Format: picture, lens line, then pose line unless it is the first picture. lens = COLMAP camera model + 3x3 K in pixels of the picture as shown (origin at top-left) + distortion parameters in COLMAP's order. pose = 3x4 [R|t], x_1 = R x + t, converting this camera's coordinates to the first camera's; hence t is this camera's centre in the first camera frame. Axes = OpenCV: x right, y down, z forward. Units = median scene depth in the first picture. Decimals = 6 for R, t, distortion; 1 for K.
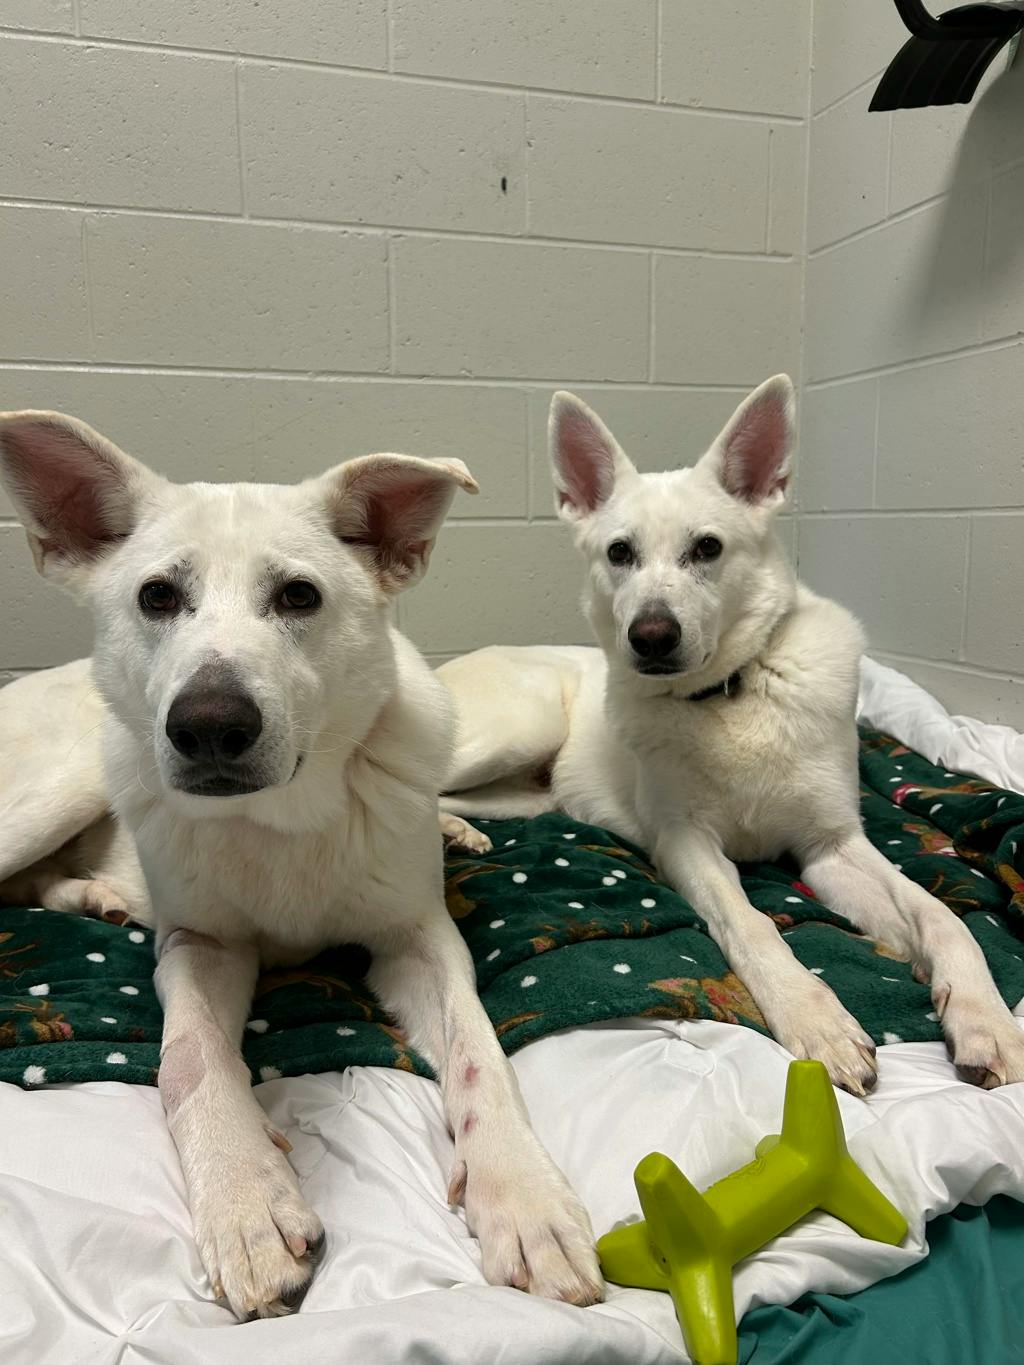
lens RADIAL K [[1019.2, 0, 506.6], [0, 1019.2, 690.5], [0, 0, 1]] dist [0.019419, -0.027780]
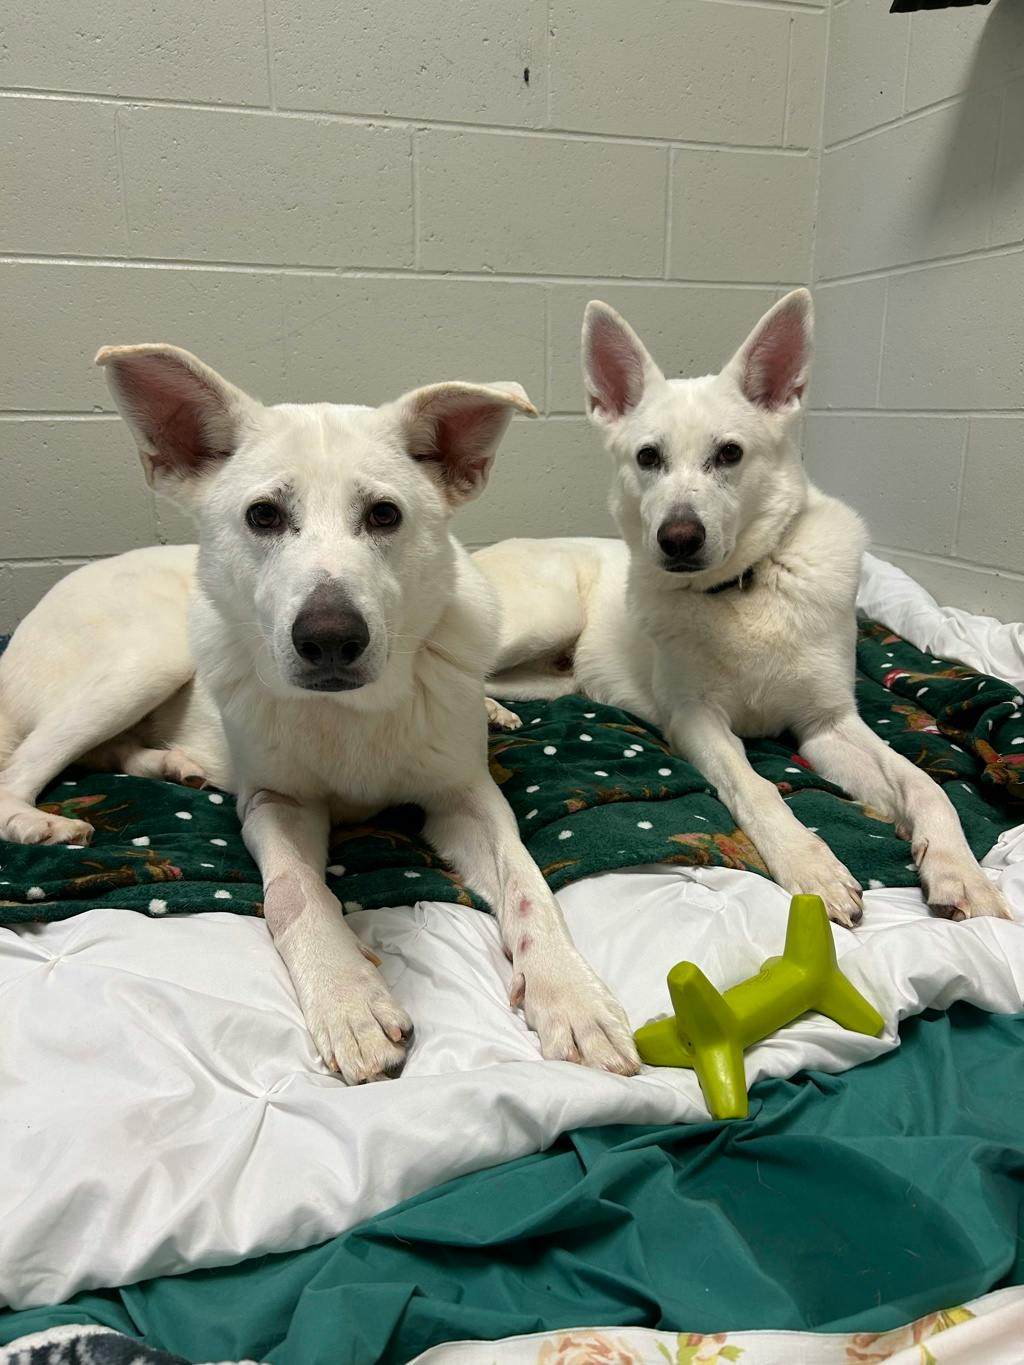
lens RADIAL K [[1019.2, 0, 497.9], [0, 1019.2, 694.6], [0, 0, 1]] dist [0.019419, -0.027780]
pose [[0.999972, 0.005408, 0.005259, -0.048799], [-0.005974, 0.993419, 0.114377, -0.005326], [-0.004605, -0.114405, 0.993424, -0.105087]]
